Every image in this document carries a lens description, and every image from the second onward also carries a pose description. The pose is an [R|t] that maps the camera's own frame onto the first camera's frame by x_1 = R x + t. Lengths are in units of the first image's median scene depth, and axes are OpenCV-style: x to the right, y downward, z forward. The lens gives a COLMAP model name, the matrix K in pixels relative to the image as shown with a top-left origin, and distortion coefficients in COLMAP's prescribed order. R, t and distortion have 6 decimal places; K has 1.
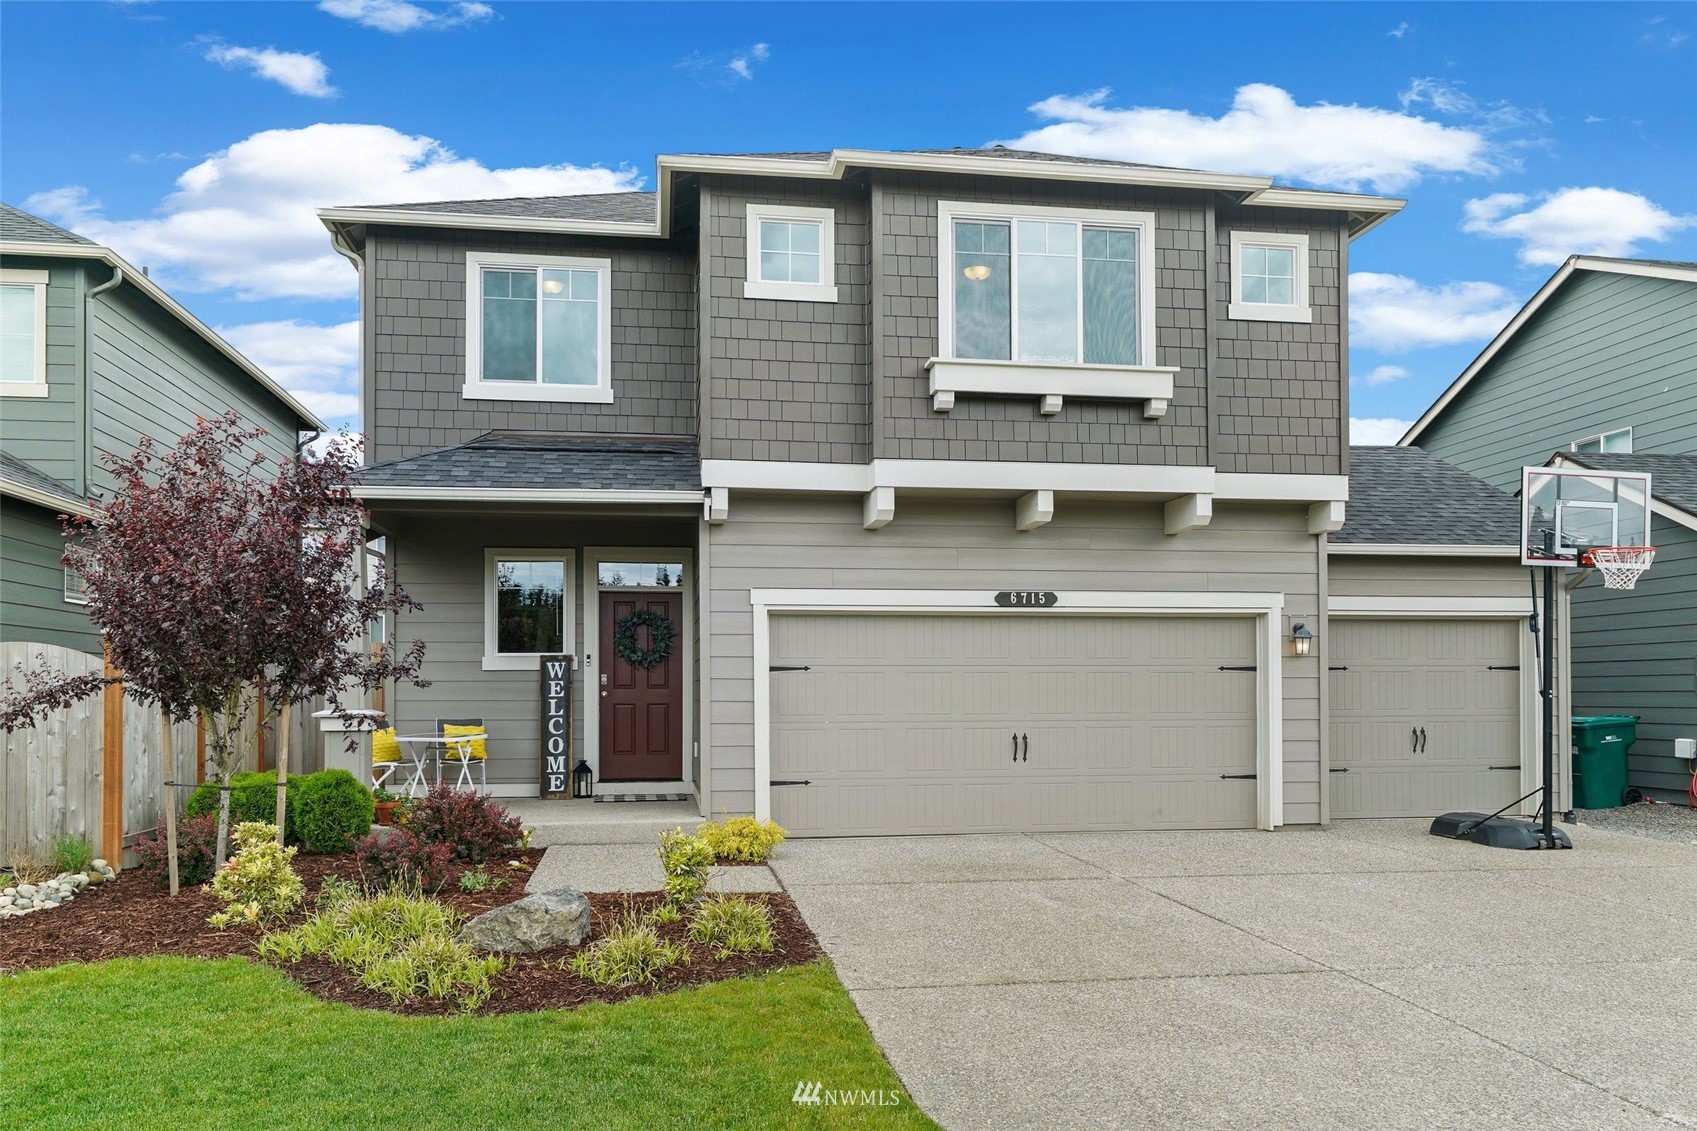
lens RADIAL K [[1292.3, 0, 848.5], [0, 1292.3, 565.5], [0, 0, 1]] dist [0.001297, 0.000959]
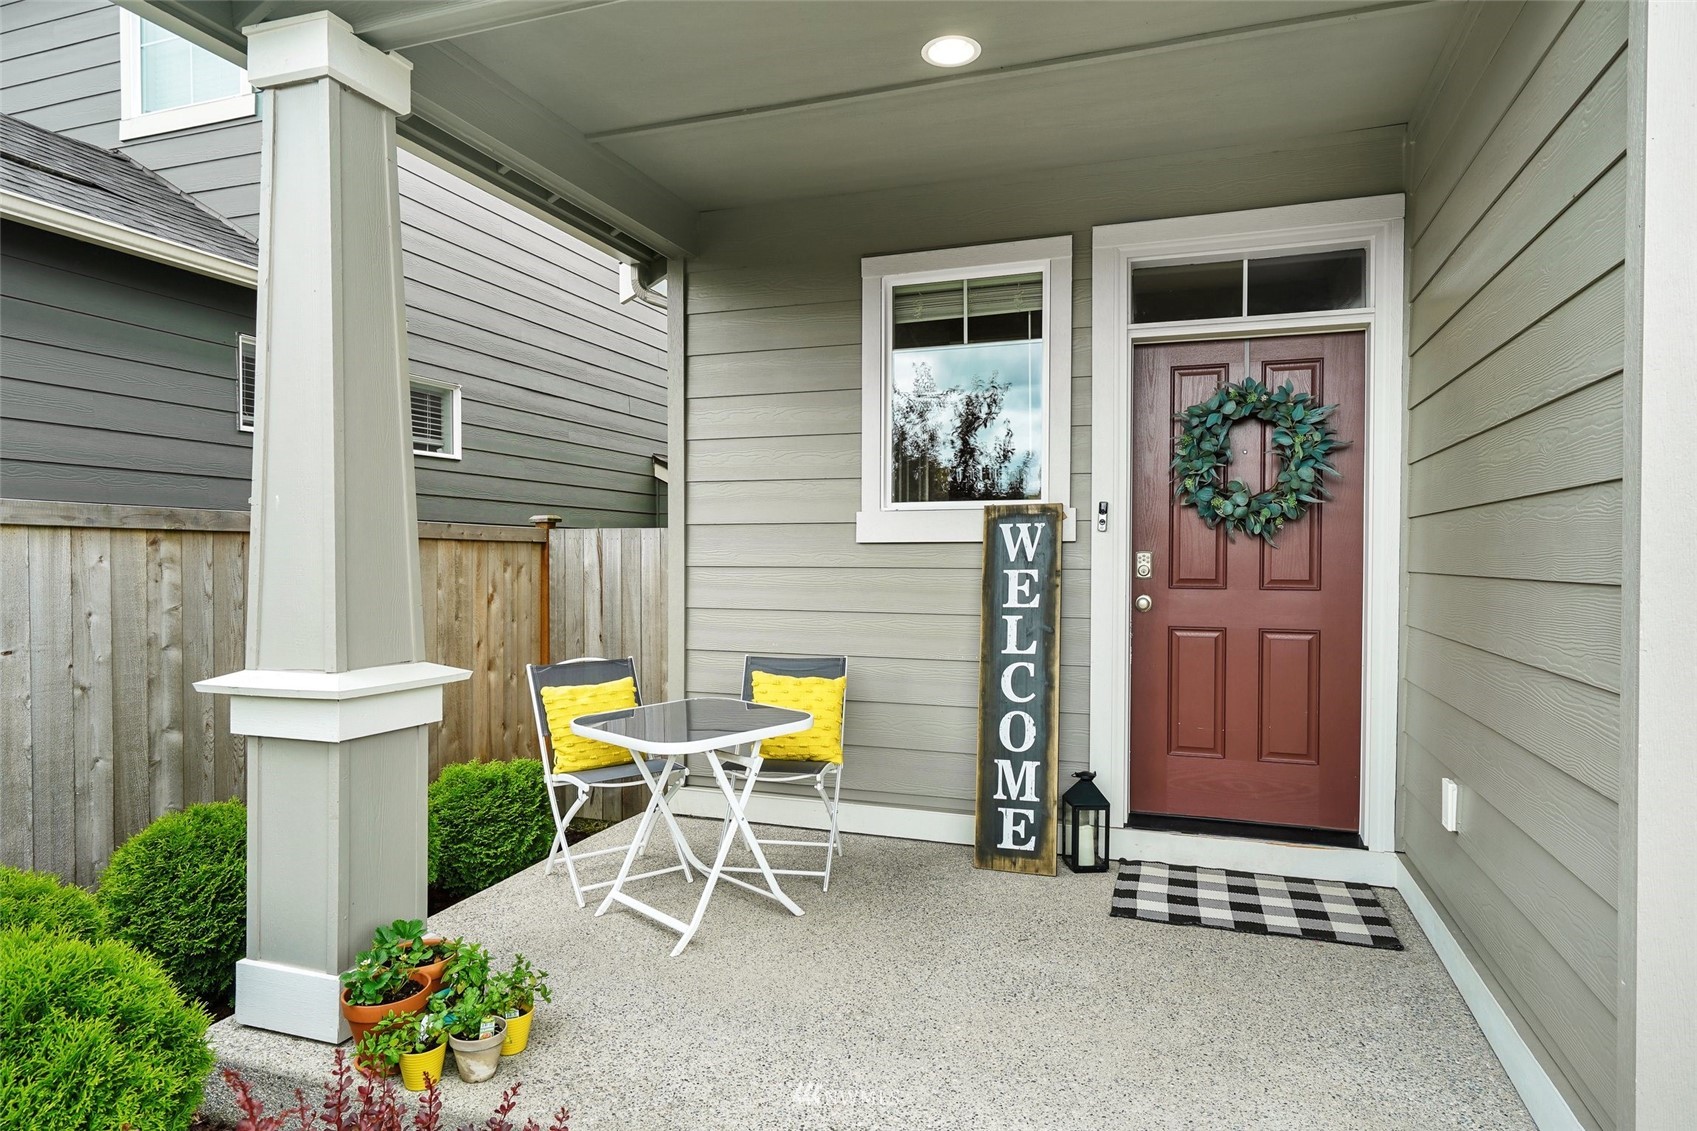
lens RADIAL K [[991.4, 0, 849.0], [0, 991.4, 615.5], [0, 0, 1]] dist [0.003875, 0.000468]
pose [[0.877773, 0.034118, -0.477860, -0.125421], [0.043367, 0.987707, 0.150179, 0.054991], [0.477110, -0.152547, 0.865503, 0.706174]]
